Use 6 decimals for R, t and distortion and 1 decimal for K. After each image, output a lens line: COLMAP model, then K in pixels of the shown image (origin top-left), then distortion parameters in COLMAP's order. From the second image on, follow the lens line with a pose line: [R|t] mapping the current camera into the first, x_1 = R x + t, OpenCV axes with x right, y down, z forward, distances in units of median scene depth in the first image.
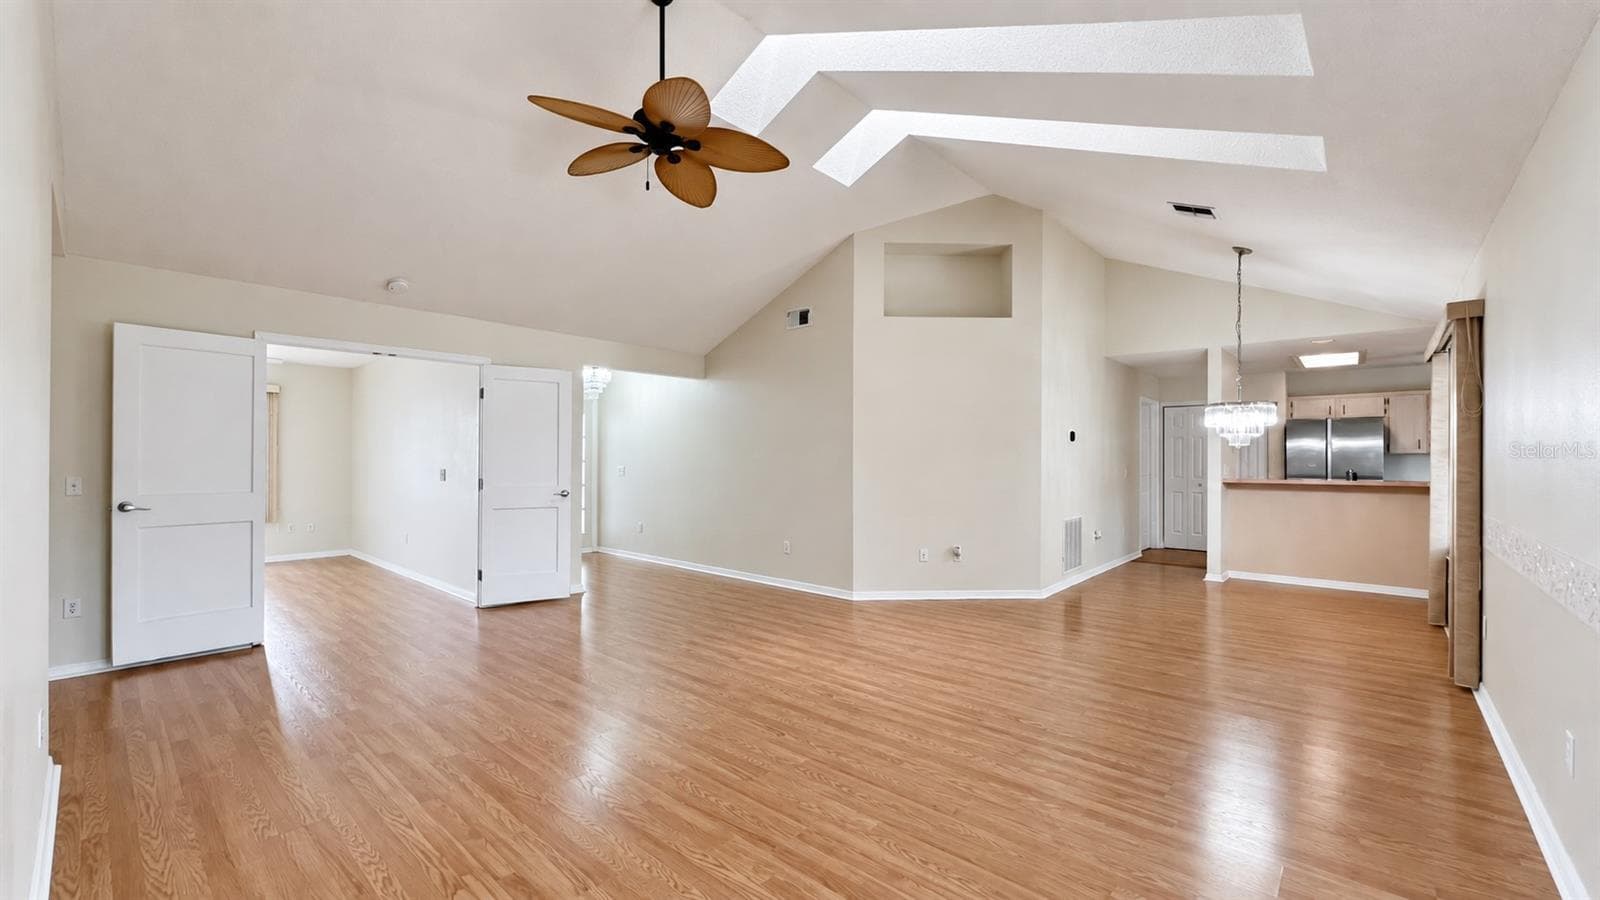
lens RADIAL K [[637.4, 0, 800.0], [0, 637.4, 450.0], [0, 0, 1]] dist [0.000543, 0.000106]
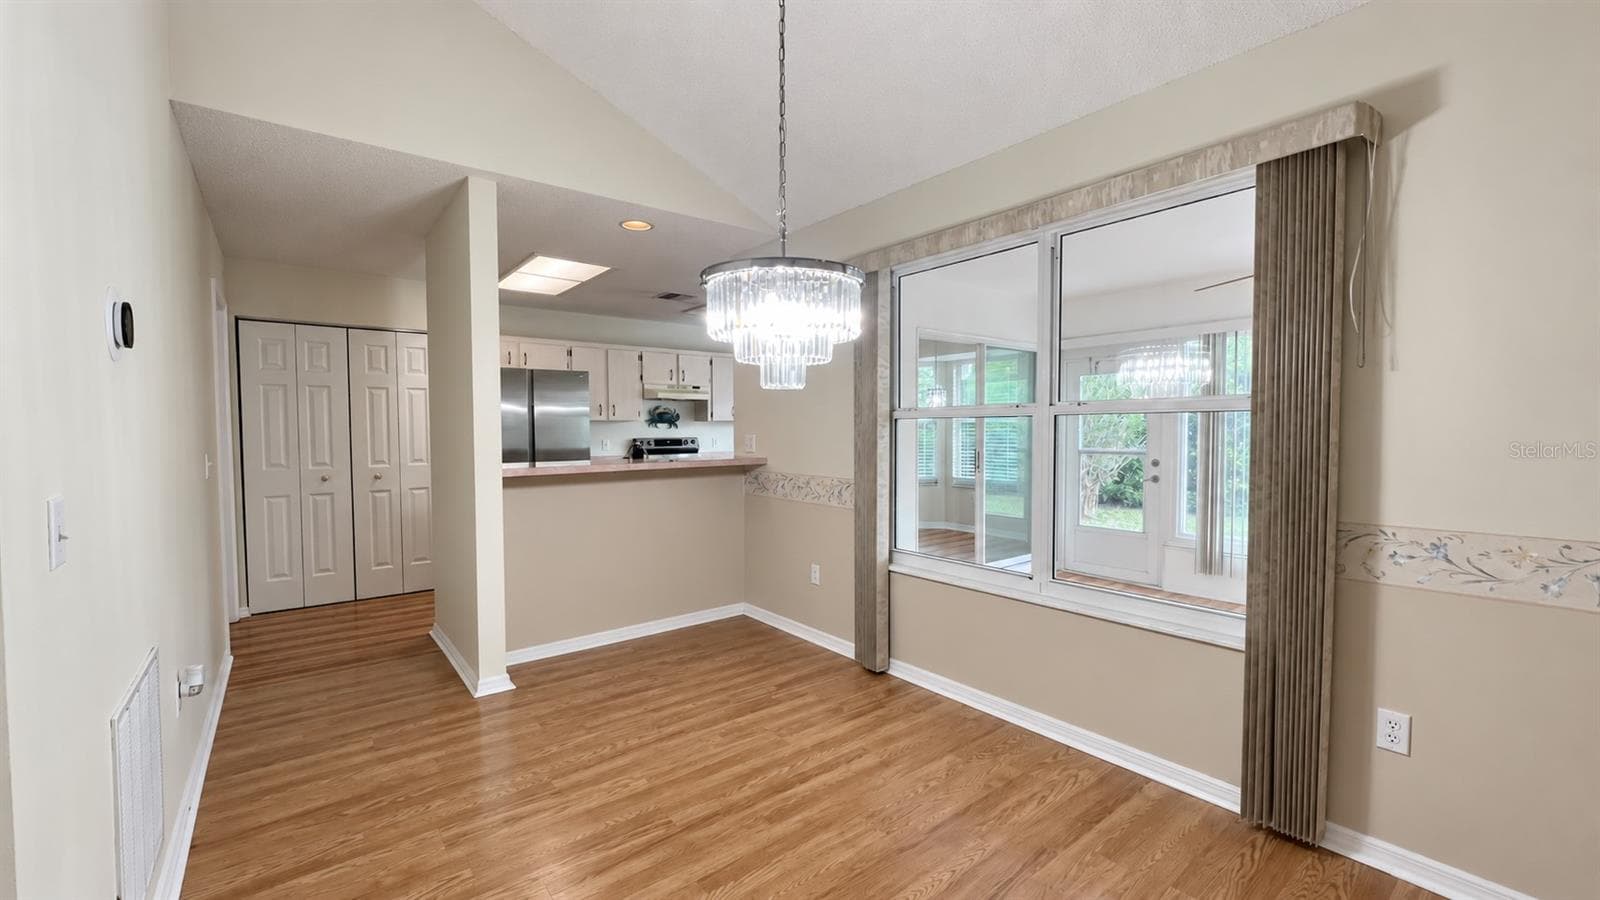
lens RADIAL K [[648.3, 0, 803.9], [0, 648.3, 454.8], [0, 0, 1]] dist [-0.000031, 0.000288]
pose [[0.157784, -0.038000, 0.986742, 0.263913], [0.002399, 0.999271, 0.038099, 0.017259], [-0.987471, -0.003644, 0.157760, 0.810308]]
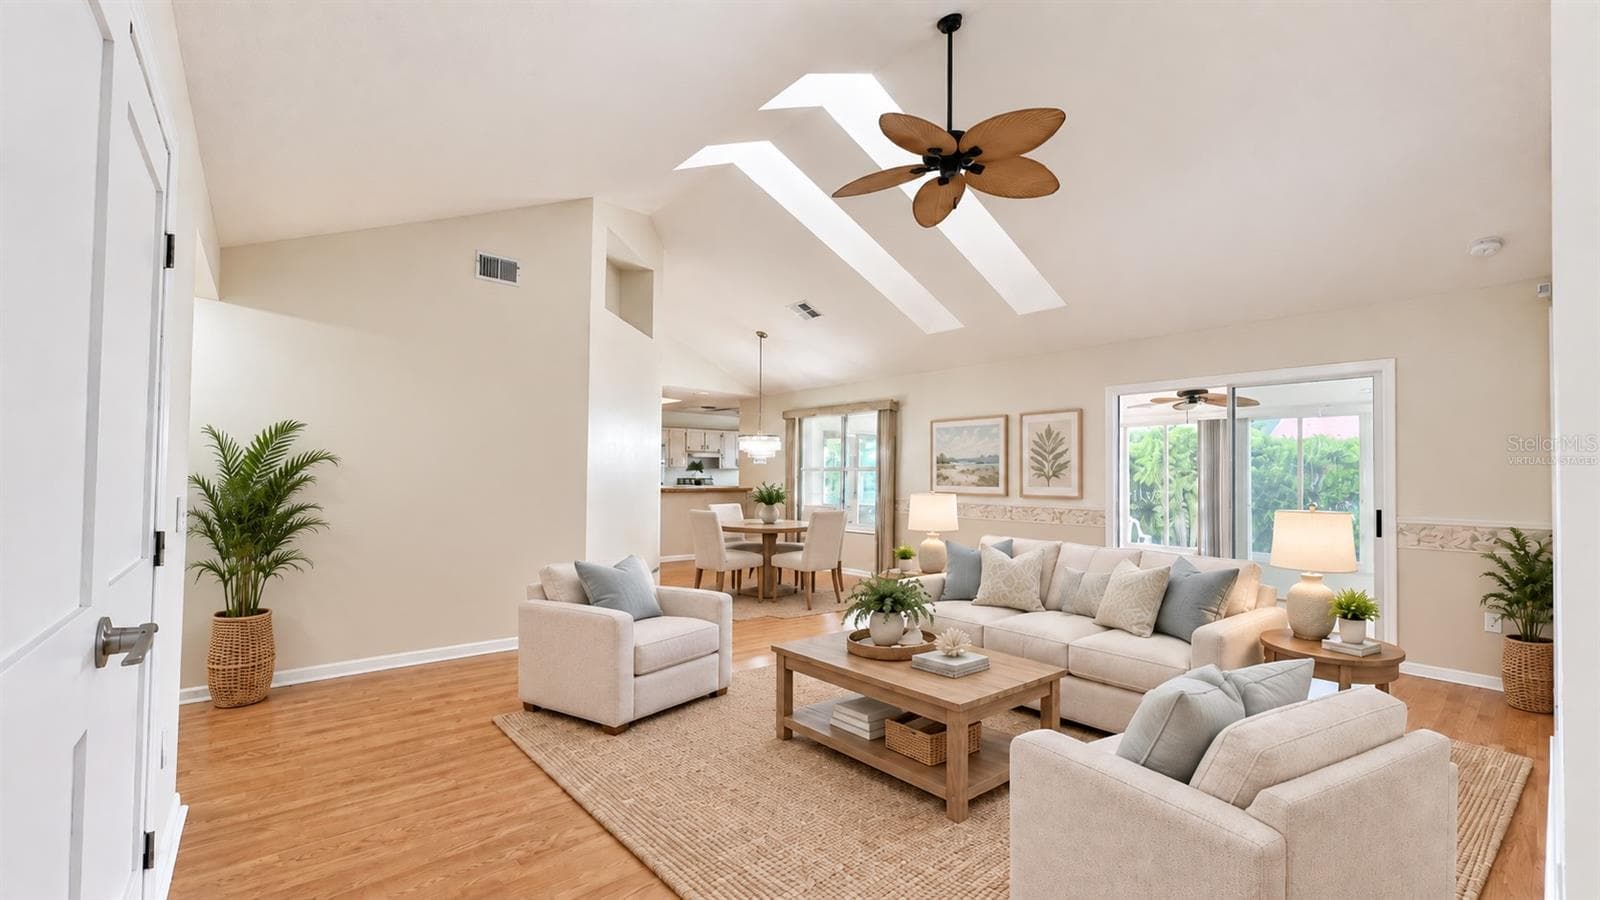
lens RADIAL K [[648.3, 0, 770.8], [0, 648.3, 452.2], [0, 0, 1]] dist [-0.004283, -0.000404]
pose [[0.175840, 0.035168, 0.983790, -0.706570], [-0.008832, 0.999378, -0.034146, 0.016854], [-0.984379, -0.002685, 0.176041, 0.616282]]
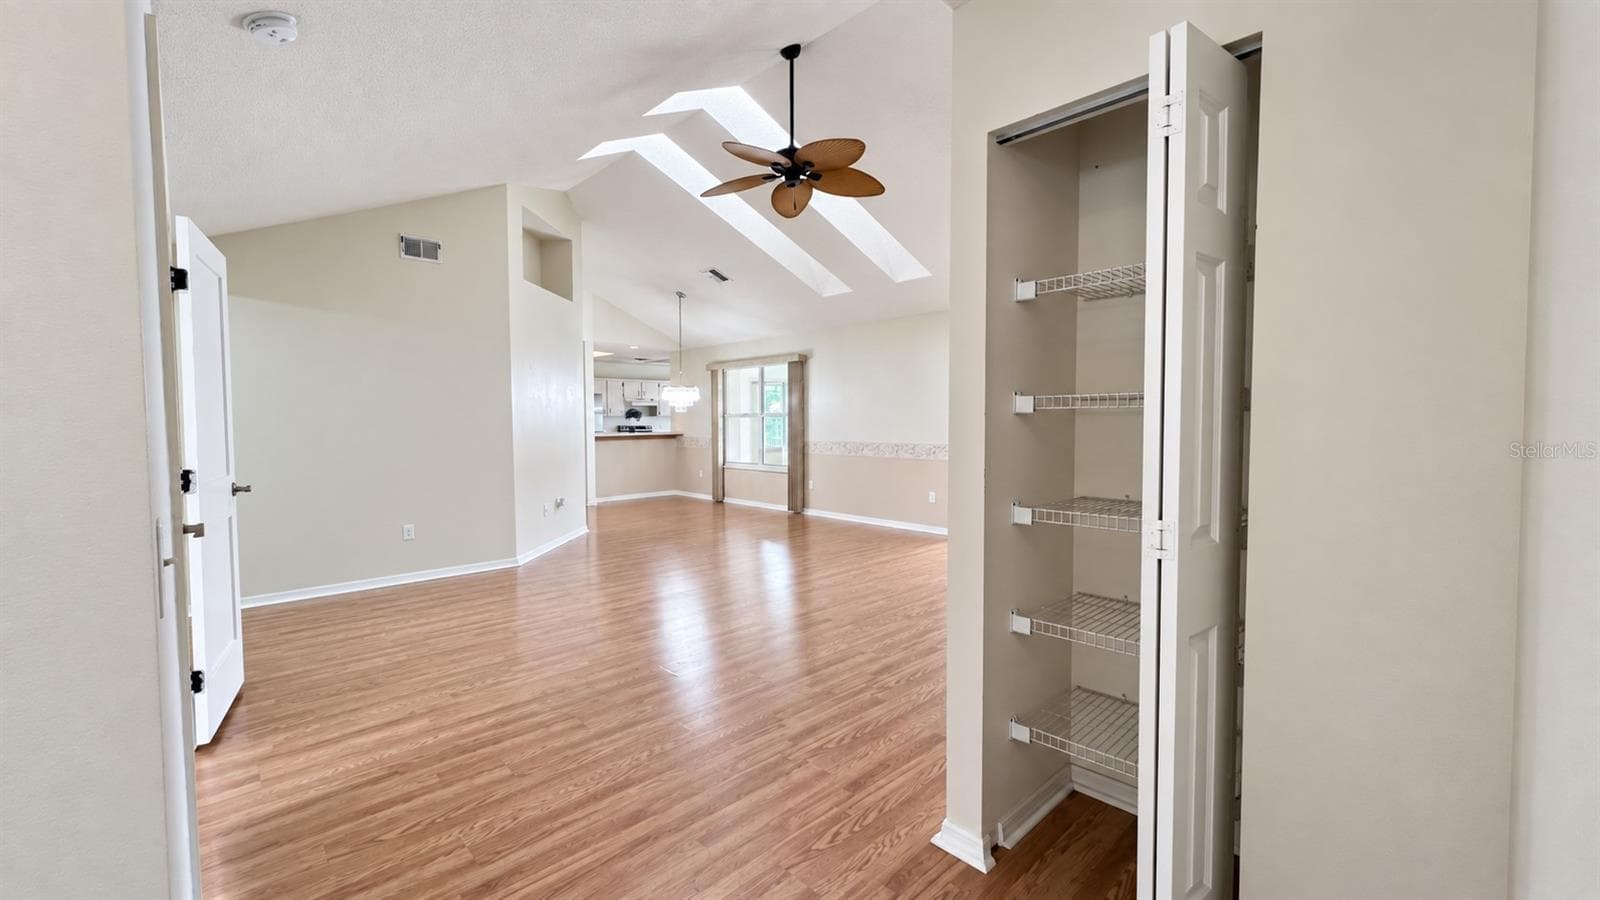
lens RADIAL K [[644.2, 0, 791.2], [0, 644.2, 442.2], [0, 0, 1]] dist [-0.000586, 0.000062]
pose [[0.084816, -0.035718, 0.995756, -0.854335], [0.005601, 0.999359, 0.035370, 0.014070], [-0.996381, 0.002577, 0.084961, 0.496200]]
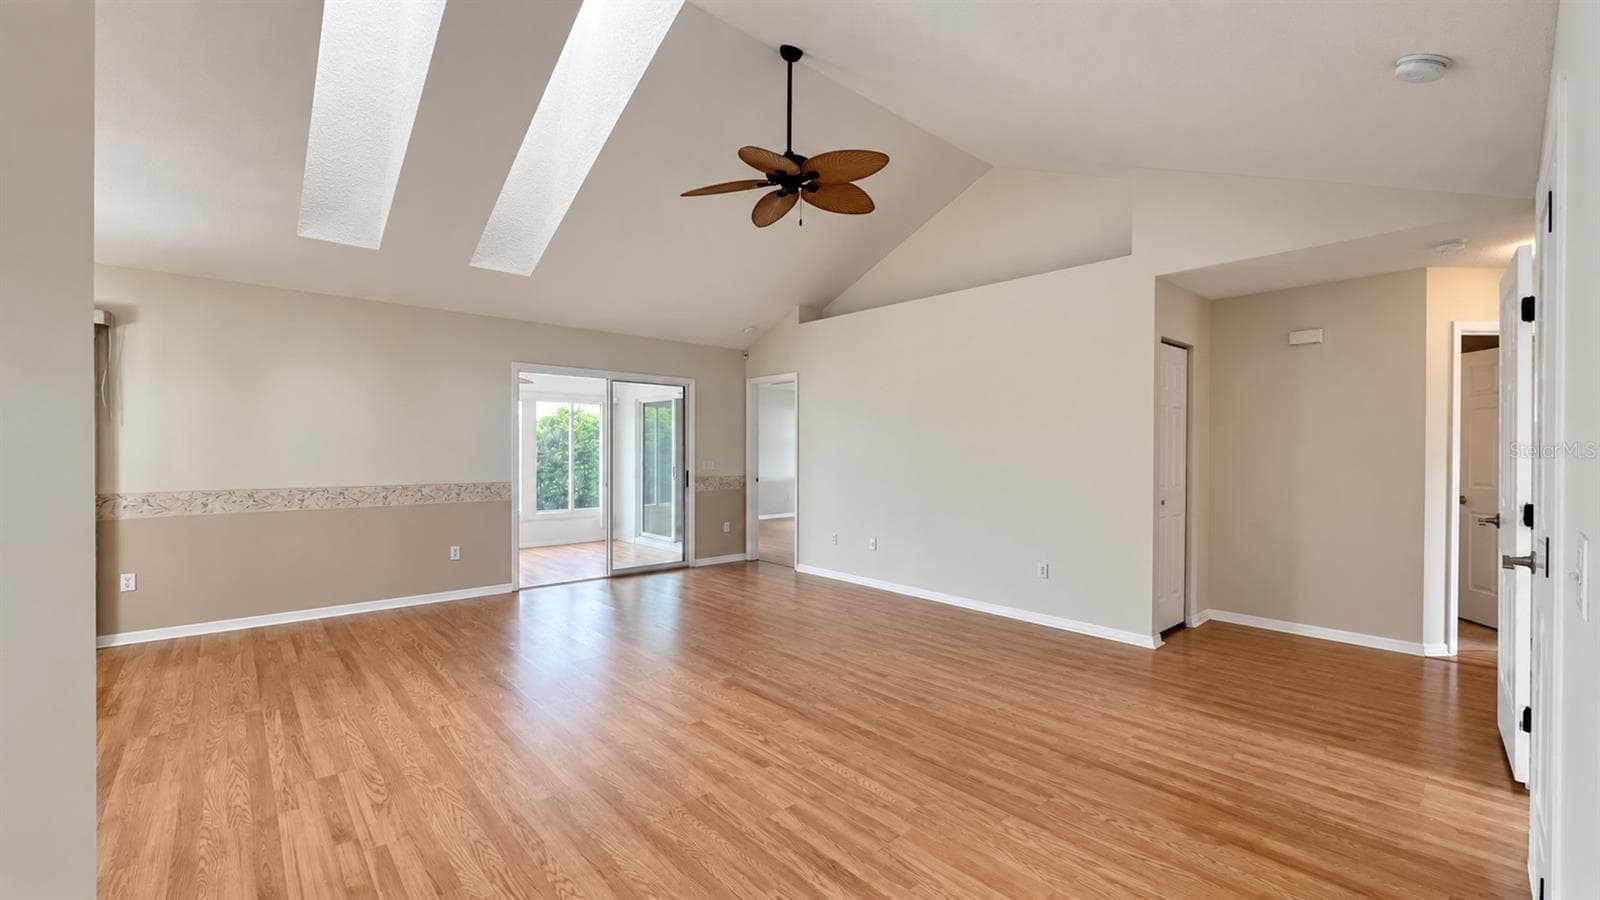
lens RADIAL K [[648.3, 0, 803.9], [0, 648.3, 454.8], [0, 0, 1]] dist [-0.000031, 0.000288]
pose [[-0.993830, -0.000438, 0.110916, -0.210380], [-0.000004, 0.999992, 0.003910, 0.018444], [-0.110917, 0.003886, -0.993822, 1.208078]]
